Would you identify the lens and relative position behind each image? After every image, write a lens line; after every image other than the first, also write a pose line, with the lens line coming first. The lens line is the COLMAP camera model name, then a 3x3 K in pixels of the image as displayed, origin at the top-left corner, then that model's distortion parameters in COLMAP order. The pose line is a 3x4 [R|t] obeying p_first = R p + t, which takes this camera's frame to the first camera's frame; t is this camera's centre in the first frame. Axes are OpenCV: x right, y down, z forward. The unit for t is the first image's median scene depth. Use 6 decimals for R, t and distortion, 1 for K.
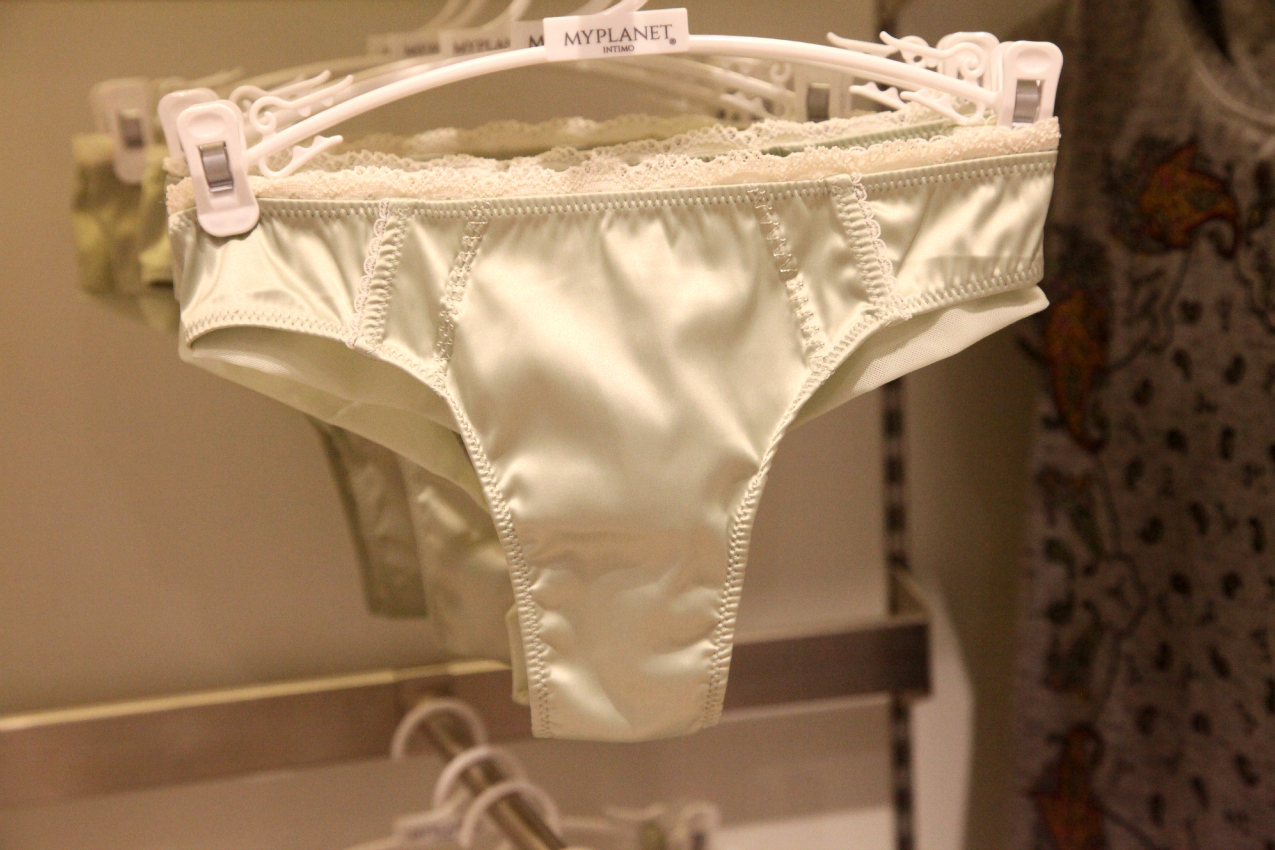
lens RADIAL K [[2501.9, 0, 638.9], [0, 2501.9, 429.4], [0, 0, 1]] dist [0.181731, 0.000000]
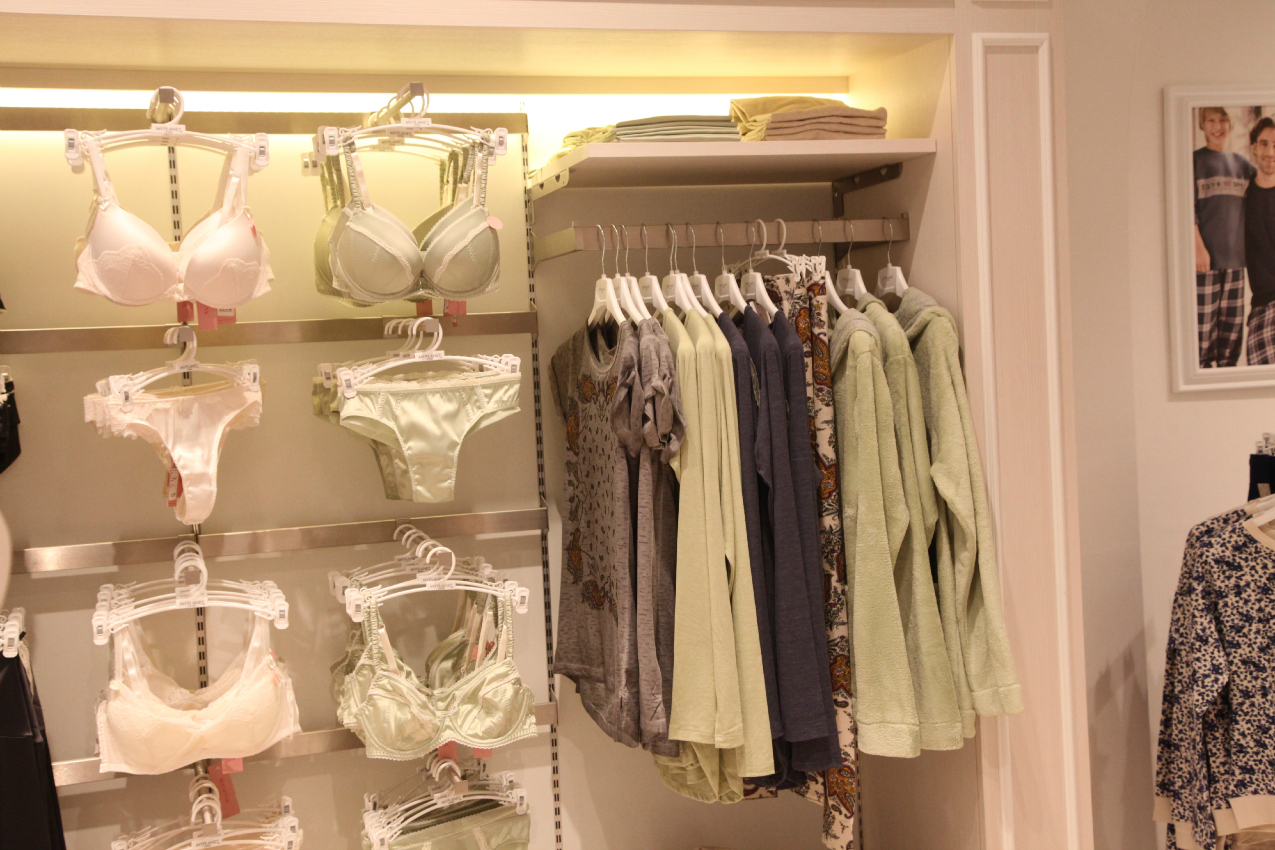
lens RADIAL K [[1716.8, 0, 639.6], [0, 1716.8, 418.8], [0, 0, 1]] dist [0.091952, 0.000000]
pose [[0.999931, -0.010720, 0.004746, 0.378402], [0.011078, 0.996465, -0.083281, 0.246222], [-0.003836, 0.083328, 0.996515, -2.306193]]
